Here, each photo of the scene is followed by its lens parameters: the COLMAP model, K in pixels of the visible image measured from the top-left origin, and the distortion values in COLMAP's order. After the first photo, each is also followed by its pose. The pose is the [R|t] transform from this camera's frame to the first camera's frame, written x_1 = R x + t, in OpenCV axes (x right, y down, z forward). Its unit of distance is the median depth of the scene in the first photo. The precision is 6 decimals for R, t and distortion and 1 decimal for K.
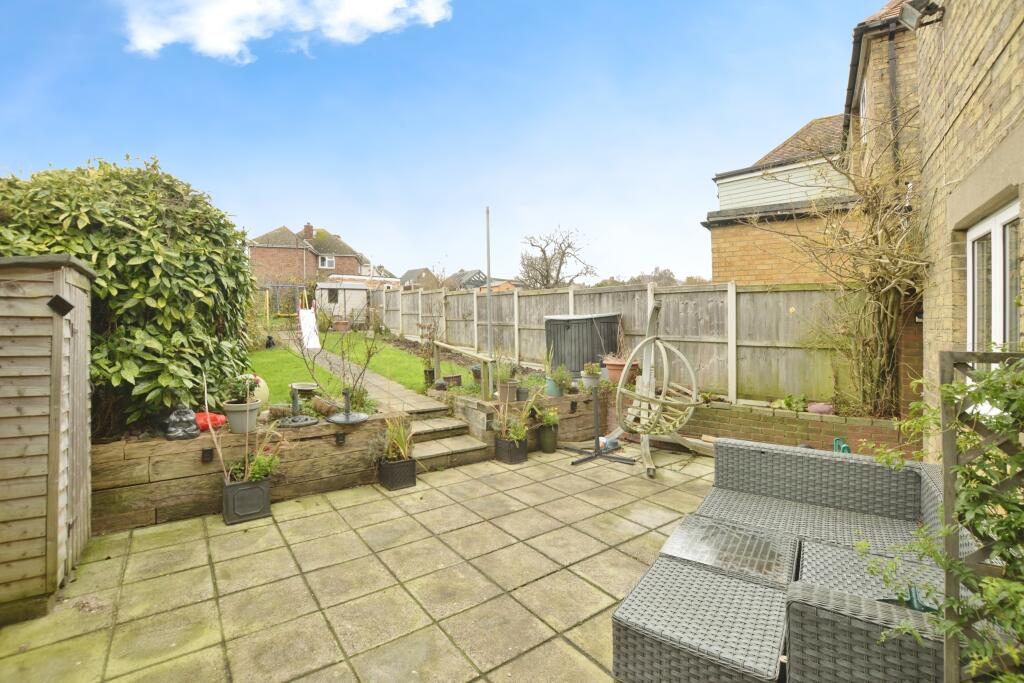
lens RADIAL K [[453.1, 0, 512.0], [0, 453.1, 341.5], [0, 0, 1]] dist [-0.022159, -0.000476]
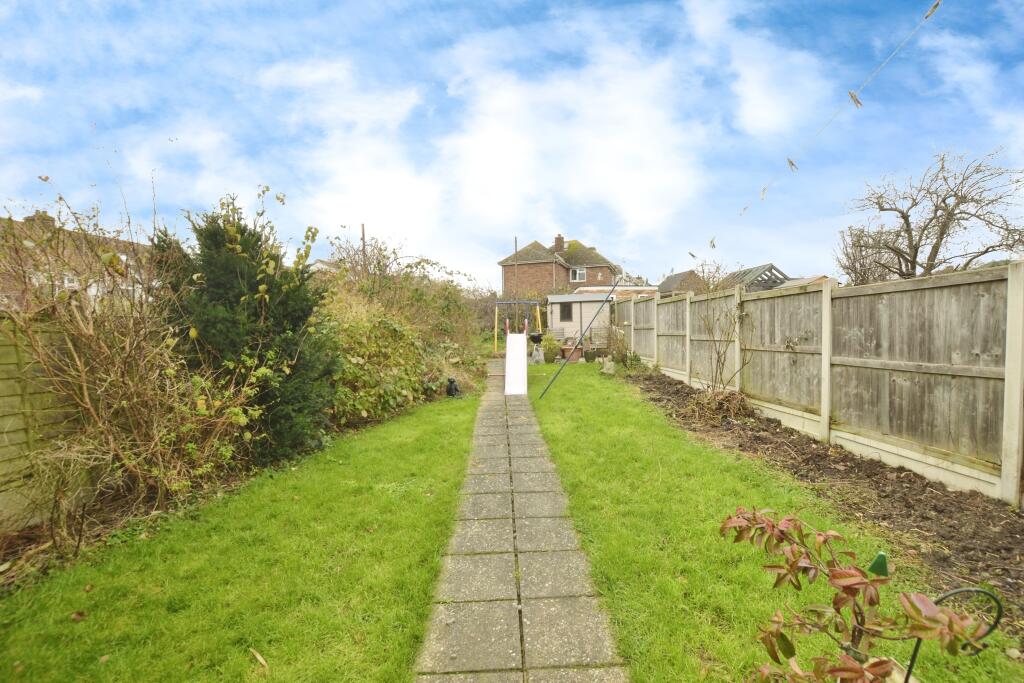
lens RADIAL K [[443.8, 0, 512.2], [0, 443.8, 360.5], [0, 0, 1]] dist [-0.028032, 0.000070]
pose [[0.844006, 0.007761, -0.536277, -0.271209], [0.000970, 0.999872, 0.015995, -0.117520], [0.536333, -0.014020, 0.843890, 1.213463]]
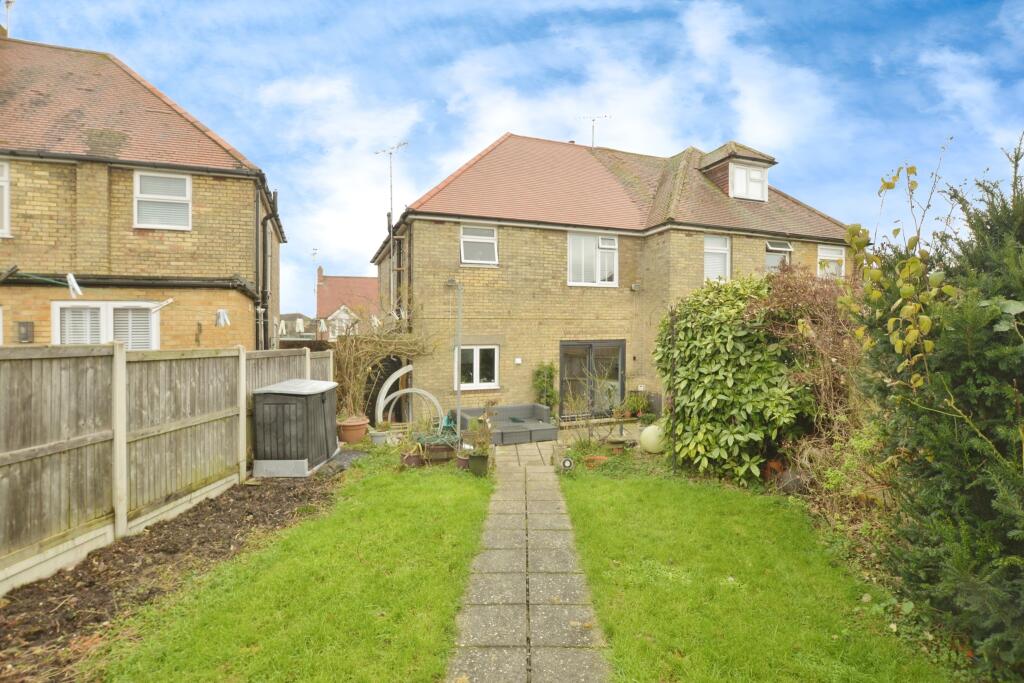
lens RADIAL K [[509.6, 0, 512.0], [0, 509.6, 341.5], [0, 0, 1]] dist [-0.000171, -0.000059]
pose [[-0.809841, -0.002954, 0.586642, -1.141129], [0.024854, 0.998917, 0.039340, -0.278559], [-0.586123, 0.046440, -0.808890, 2.516966]]
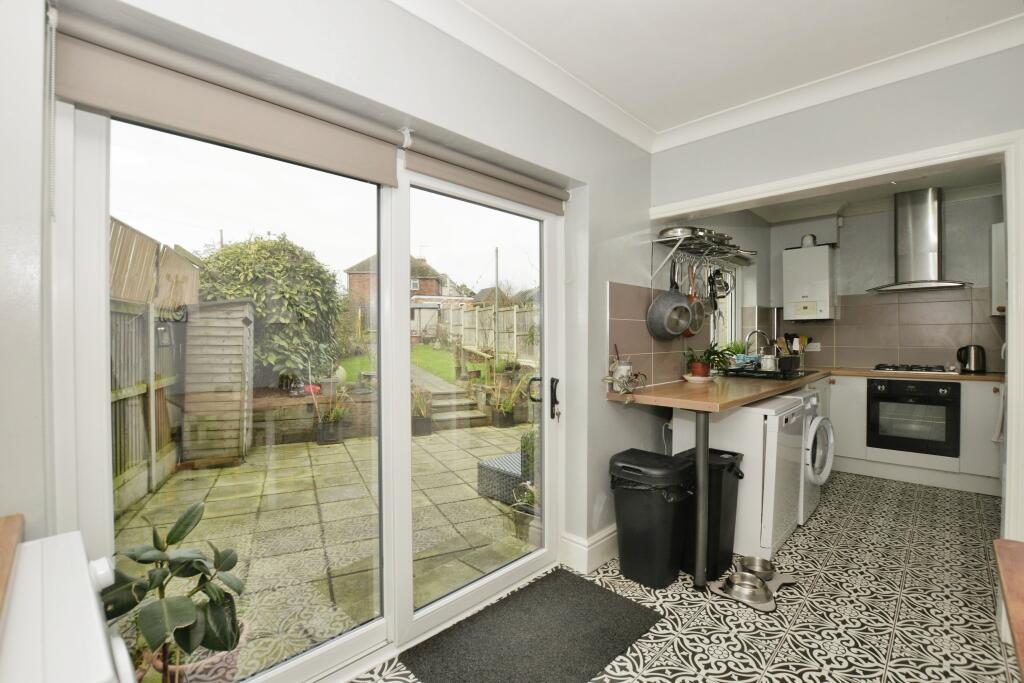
lens RADIAL K [[450.4, 0, 512.0], [0, 450.4, 341.5], [0, 0, 1]] dist [-0.032524, -0.000154]
pose [[0.982927, -0.007739, -0.183834, 0.335638], [0.001676, 0.999450, -0.033117, 0.046589], [0.183989, 0.032244, 0.982399, -0.464434]]
